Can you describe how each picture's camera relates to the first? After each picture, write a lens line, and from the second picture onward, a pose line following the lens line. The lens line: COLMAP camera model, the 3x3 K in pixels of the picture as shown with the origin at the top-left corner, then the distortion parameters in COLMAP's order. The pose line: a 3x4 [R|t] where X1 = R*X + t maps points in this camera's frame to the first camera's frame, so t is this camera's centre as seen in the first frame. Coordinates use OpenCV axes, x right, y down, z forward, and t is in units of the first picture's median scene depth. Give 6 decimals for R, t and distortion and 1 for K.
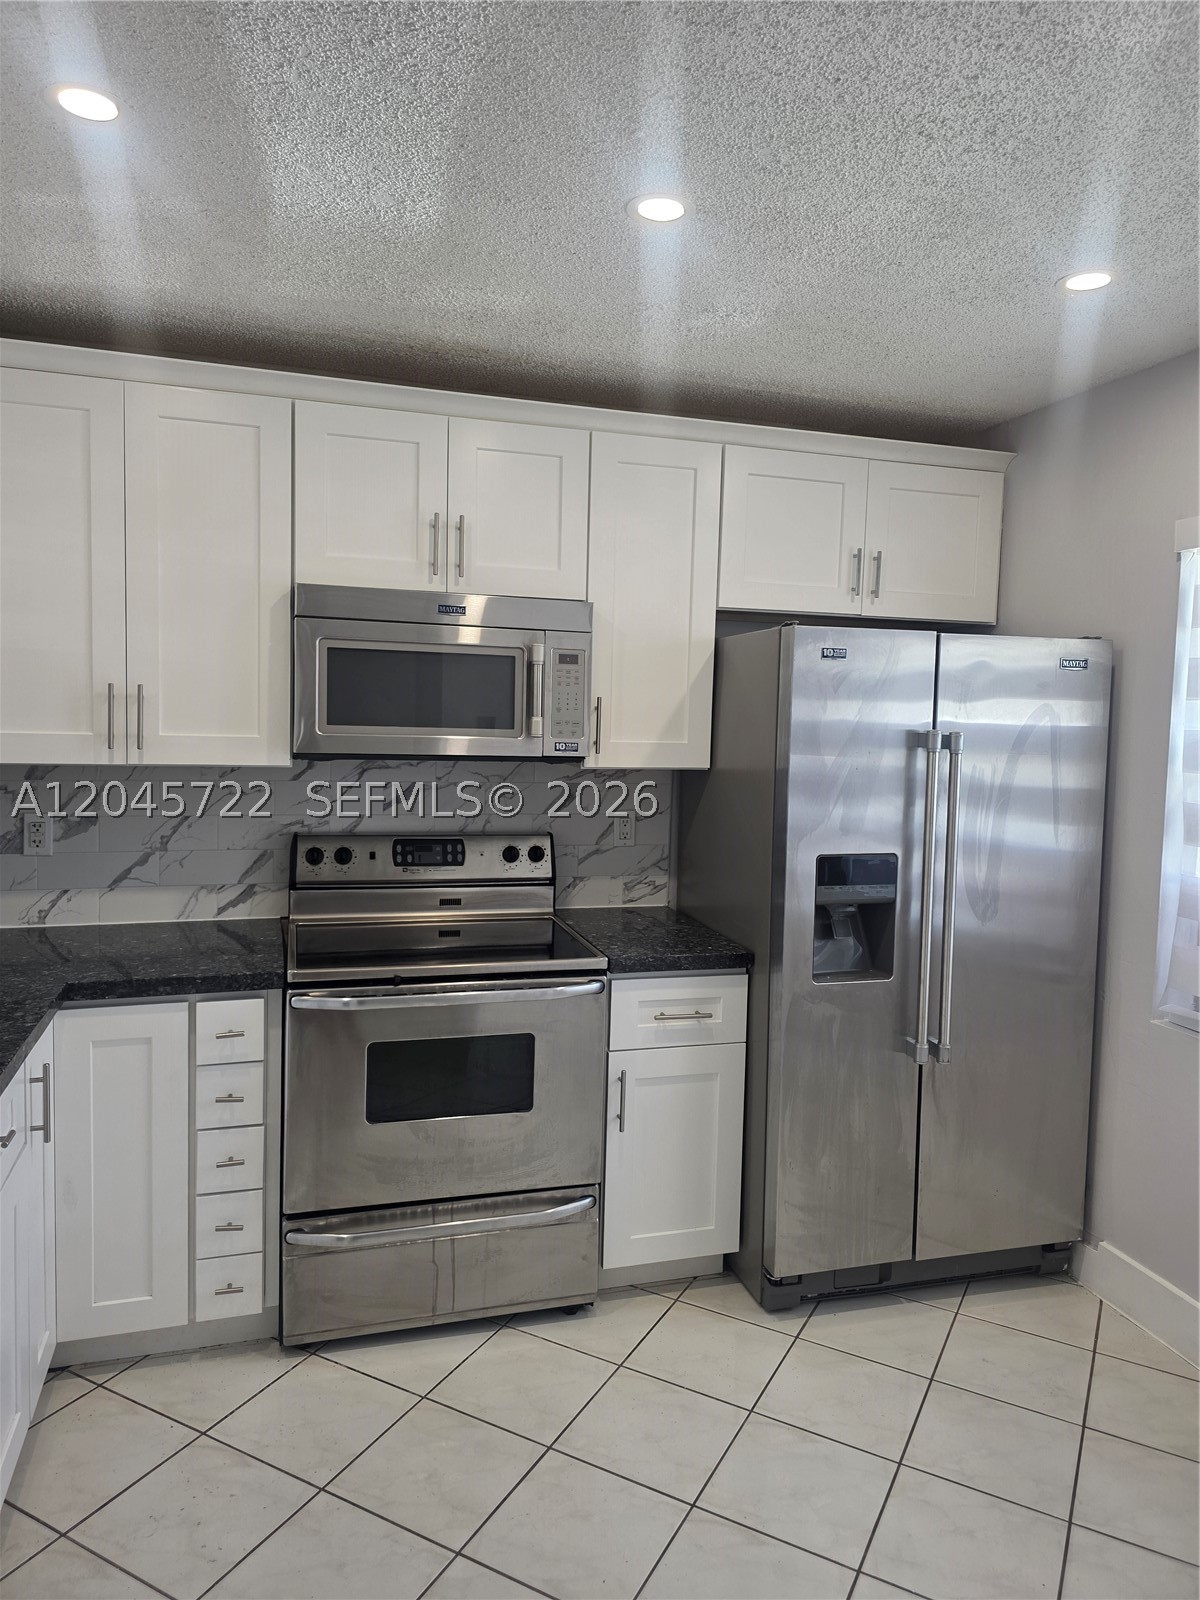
lens RADIAL K [[1072.2, 0, 602.3], [0, 1072.2, 777.1], [0, 0, 1]] dist [0.005329, -0.044857]
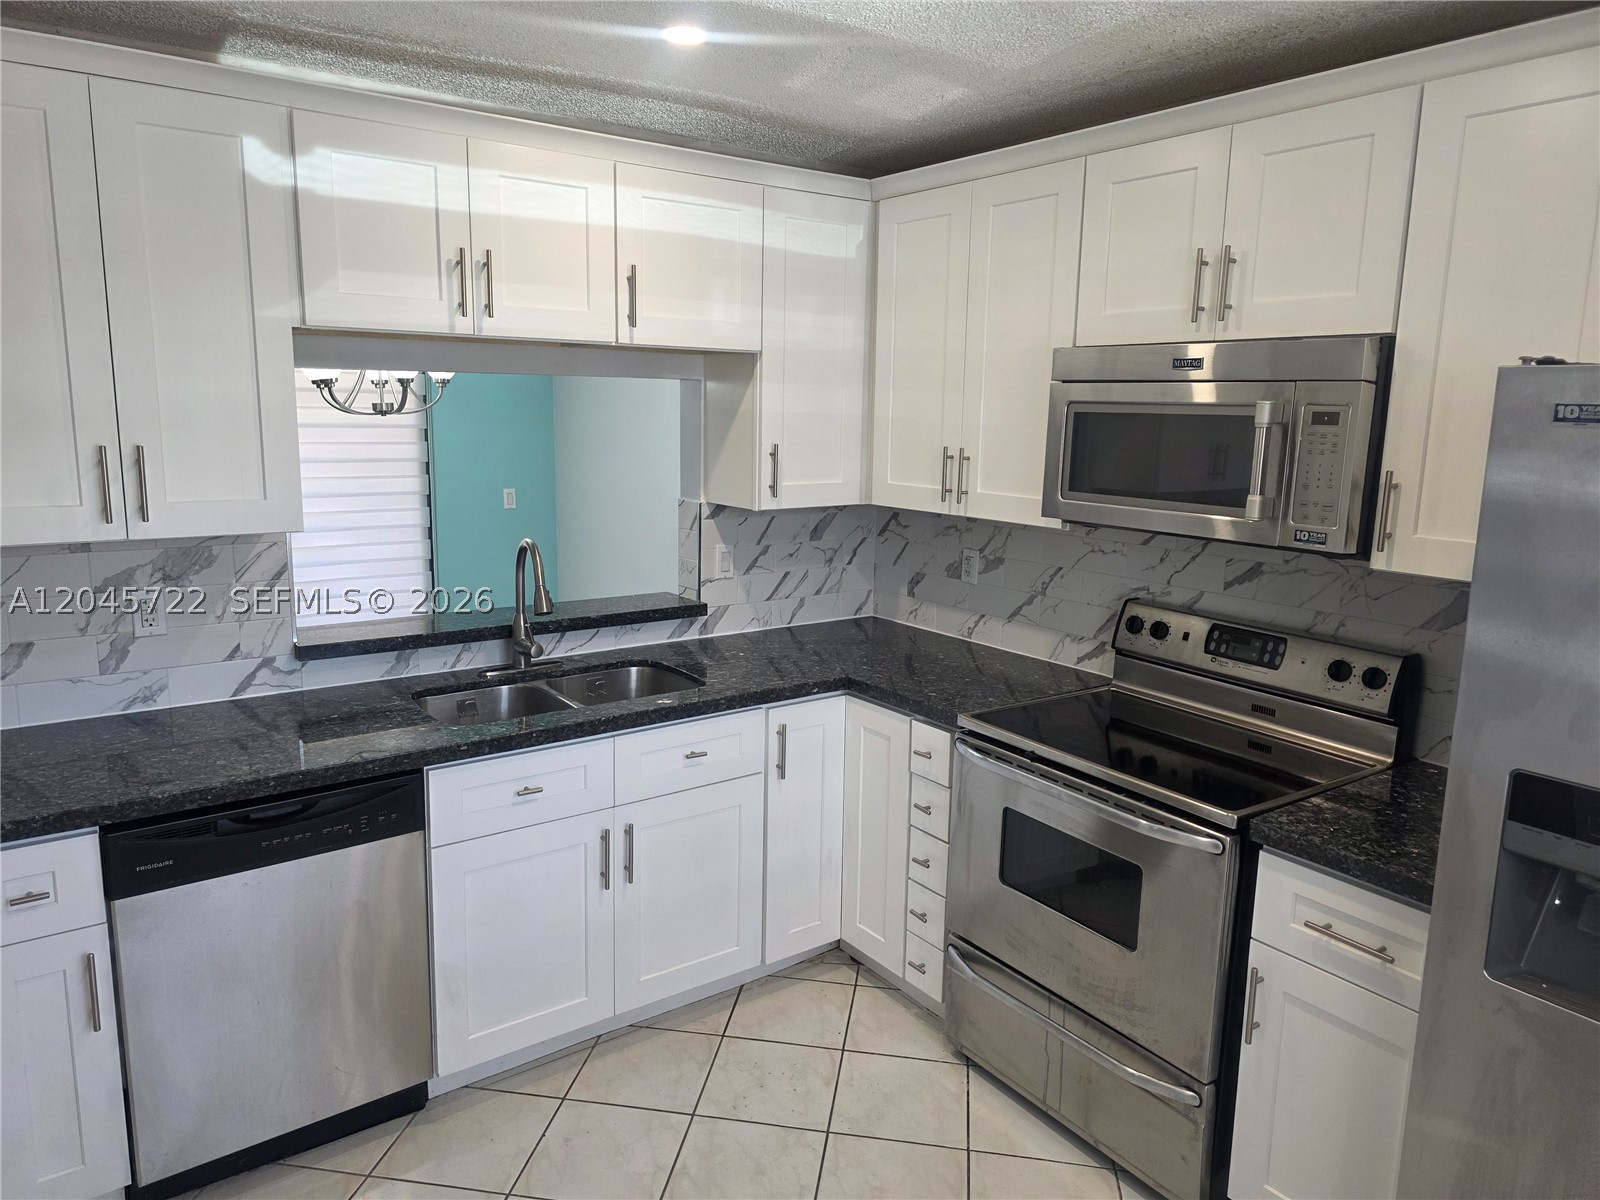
lens RADIAL K [[1070.6, 0, 774.1], [0, 1070.6, 595.2], [0, 0, 1]] dist [0.074177, -0.098937]
pose [[0.282221, 0.149000, -0.947708, 0.584316], [-0.068389, 0.988477, 0.135044, -0.064867], [0.956909, 0.026701, 0.289159, 0.426406]]
